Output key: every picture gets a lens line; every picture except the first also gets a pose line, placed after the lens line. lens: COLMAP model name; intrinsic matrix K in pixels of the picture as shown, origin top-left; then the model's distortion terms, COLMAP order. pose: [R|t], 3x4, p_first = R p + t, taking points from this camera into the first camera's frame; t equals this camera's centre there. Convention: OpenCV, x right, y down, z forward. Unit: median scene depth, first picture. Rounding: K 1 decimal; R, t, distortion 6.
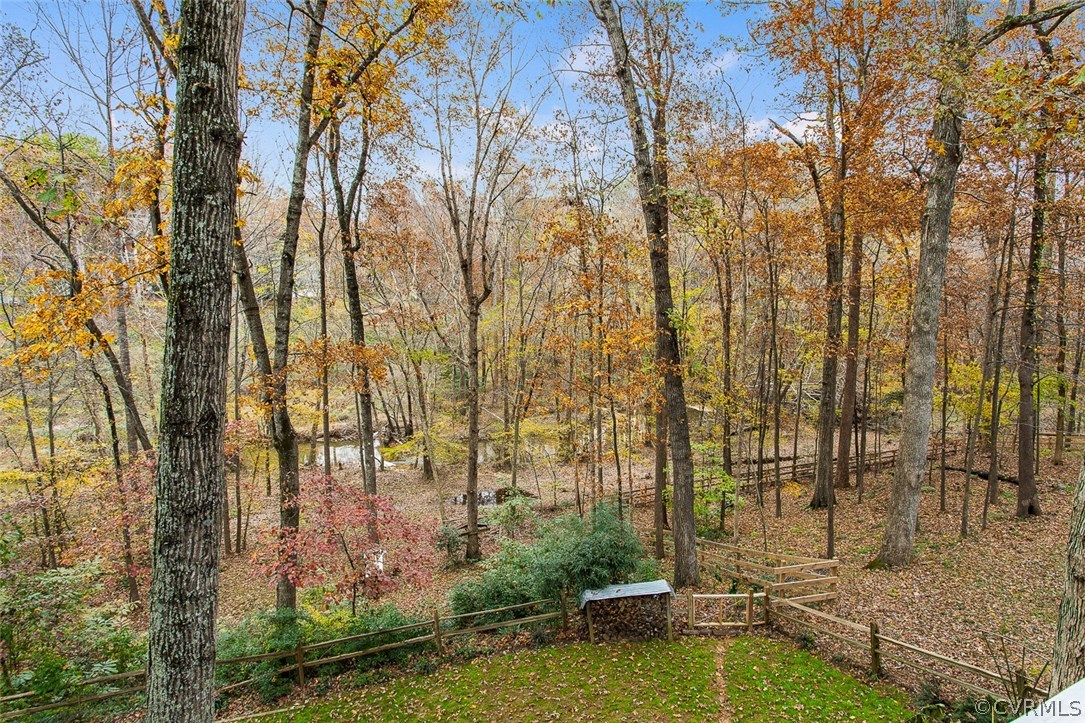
lens RADIAL K [[615.2, 0, 545.4], [0, 615.2, 331.6], [0, 0, 1]] dist [-0.003234, -0.000542]
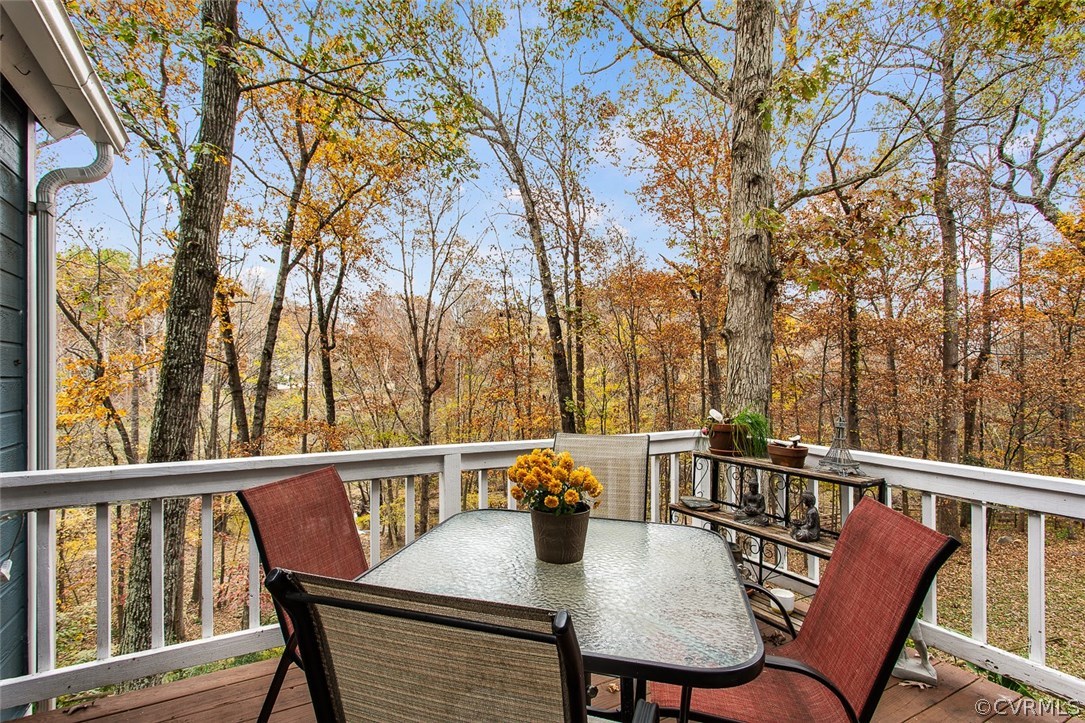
lens RADIAL K [[551.8, 0, 542.5], [0, 551.8, 361.5], [0, 0, 1]] dist [0.002059, 0.001167]
pose [[0.999593, 0.015395, 0.024000, 0.098292], [-0.012497, 0.993108, -0.116534, 0.019897], [-0.025629, 0.116186, 0.992897, -0.128649]]
